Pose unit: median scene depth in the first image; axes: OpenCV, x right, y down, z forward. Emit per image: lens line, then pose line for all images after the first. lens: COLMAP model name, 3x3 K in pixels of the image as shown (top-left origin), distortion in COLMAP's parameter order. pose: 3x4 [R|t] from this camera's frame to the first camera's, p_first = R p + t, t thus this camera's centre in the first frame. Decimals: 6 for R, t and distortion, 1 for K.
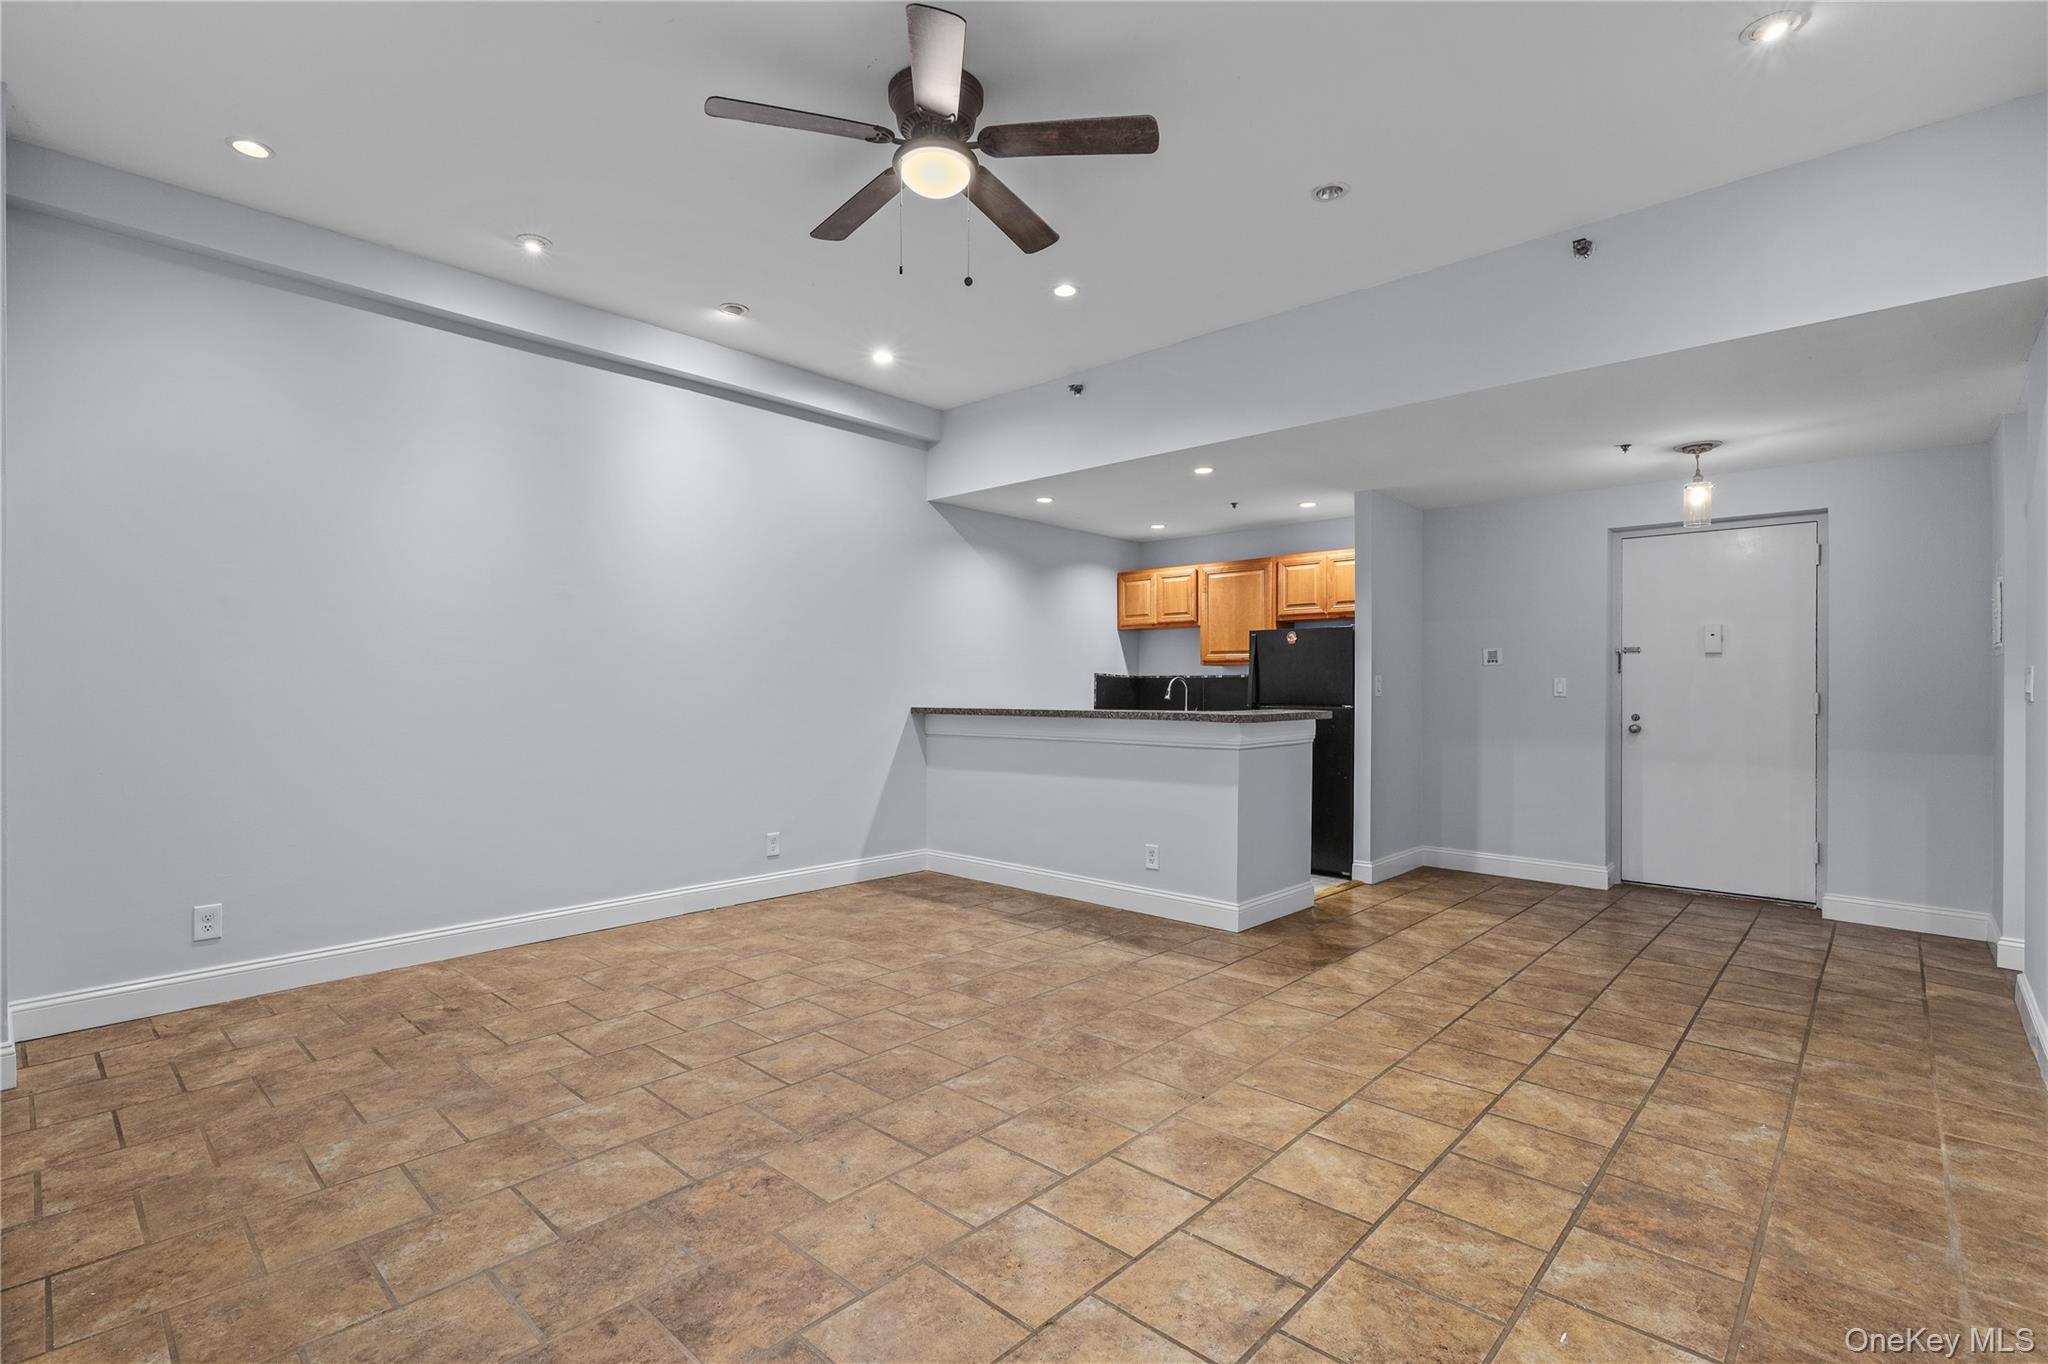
lens RADIAL K [[943.2, 0, 1003.2], [0, 943.2, 682.1], [0, 0, 1]] dist [0.000245, 0.000808]
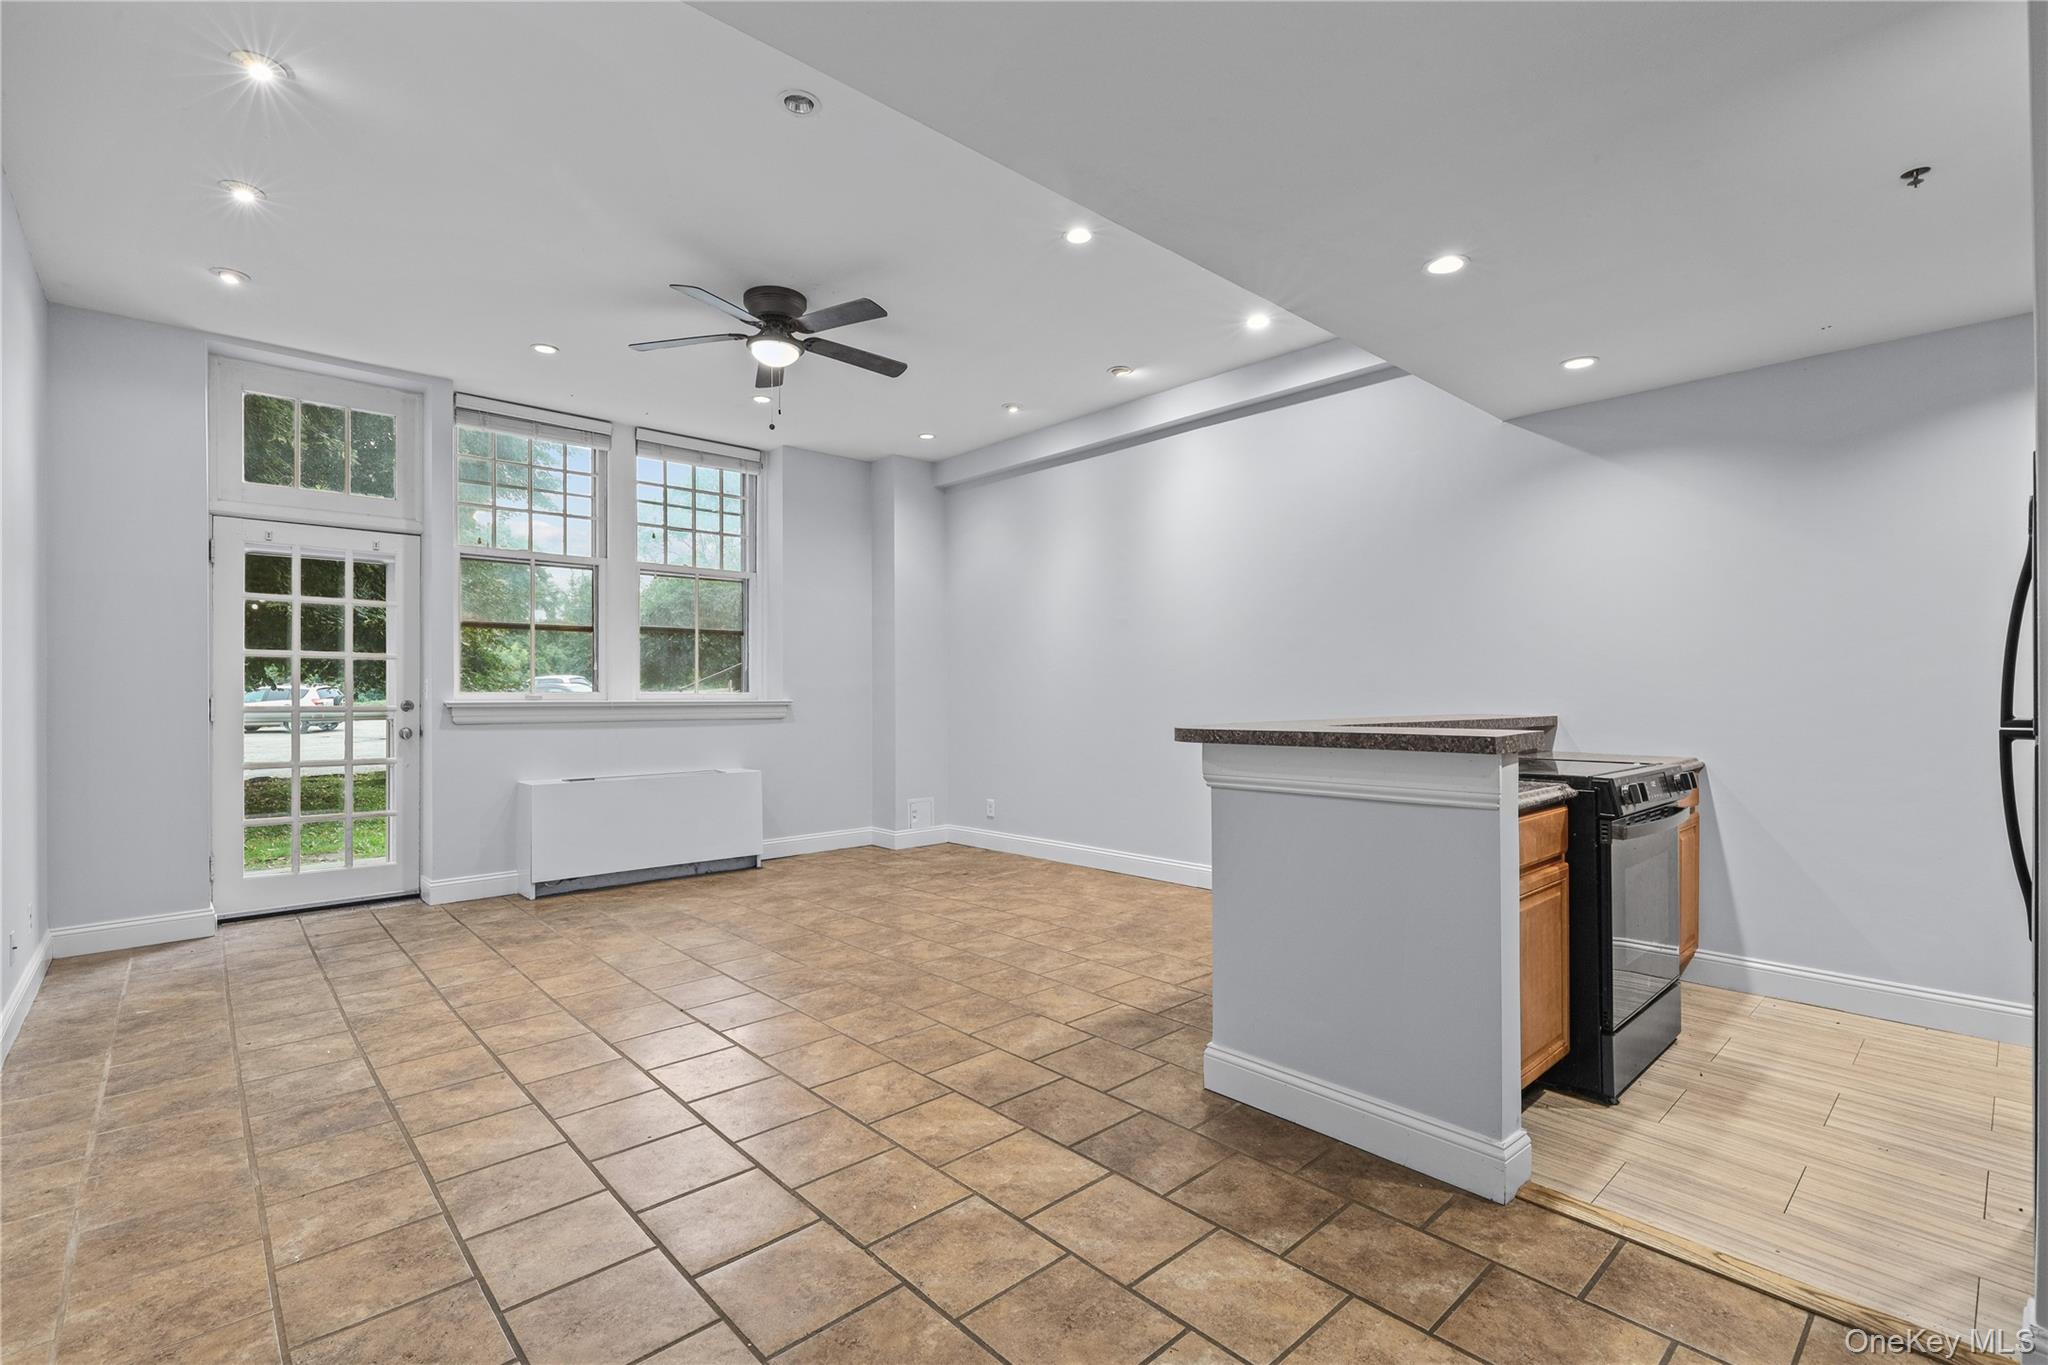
lens RADIAL K [[926.2, 0, 1024.0], [0, 926.2, 682.5], [0, 0, 1]] dist [0.000840, 0.000077]
pose [[-0.074184, -0.013633, -0.997151, 1.144053], [0.011625, 0.999827, -0.014535, 0.014811], [0.997177, -0.012670, -0.074013, 1.242127]]
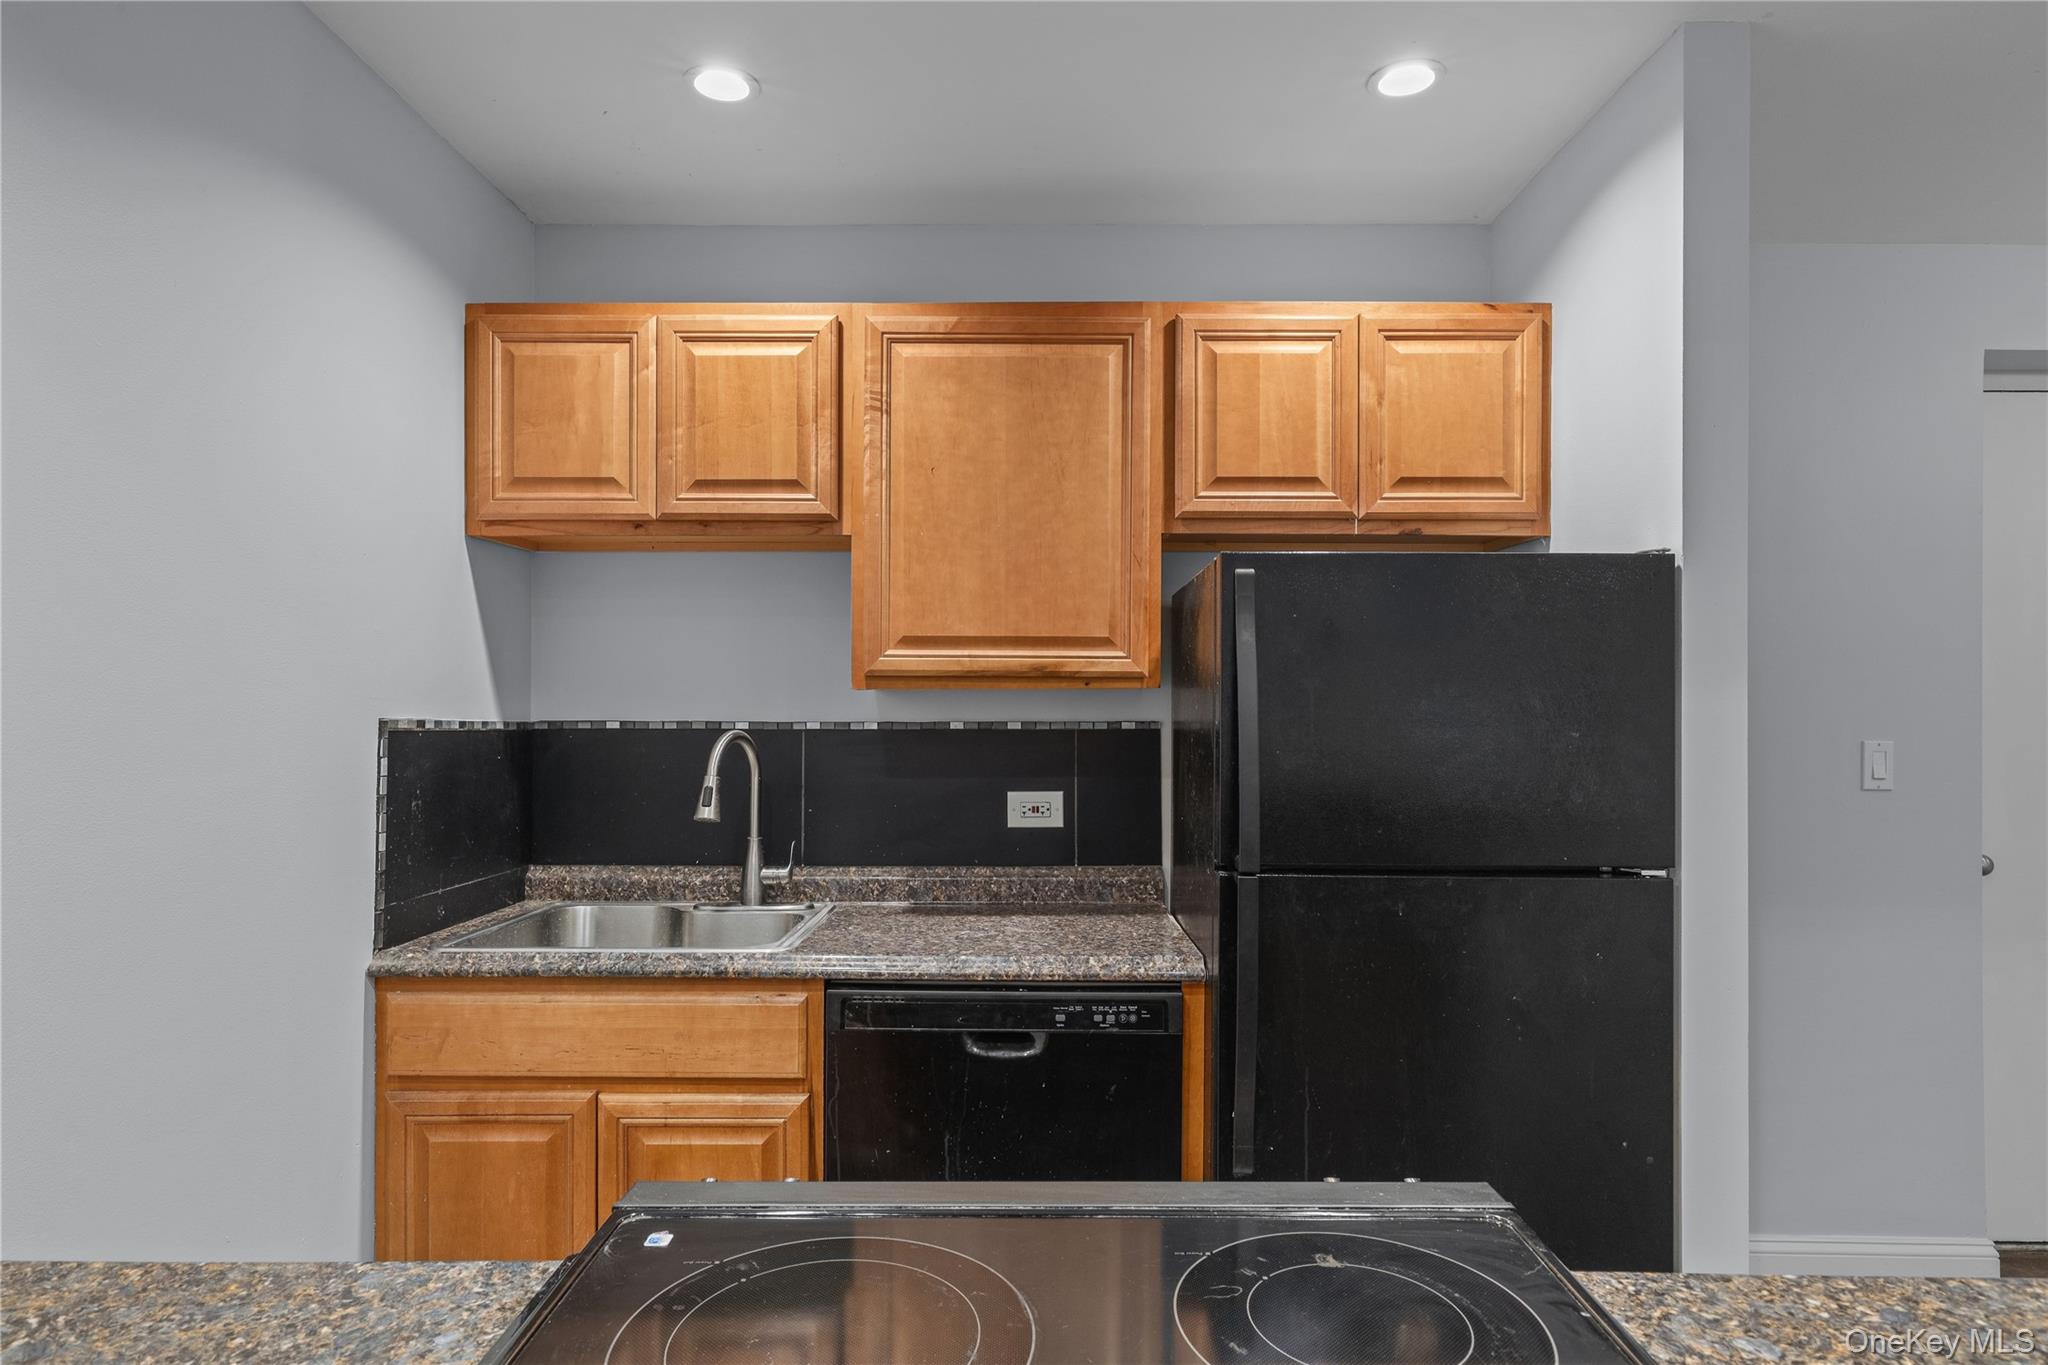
lens RADIAL K [[1165.0, 0, 1024.0], [0, 1165.0, 682.5], [0, 0, 1]] dist [-0.001427, 0.001370]
pose [[0.739909, 0.004340, 0.672693, 0.057830], [-0.006464, 0.999979, 0.000659, -0.041876], [-0.672676, -0.004836, 0.739921, 1.526006]]
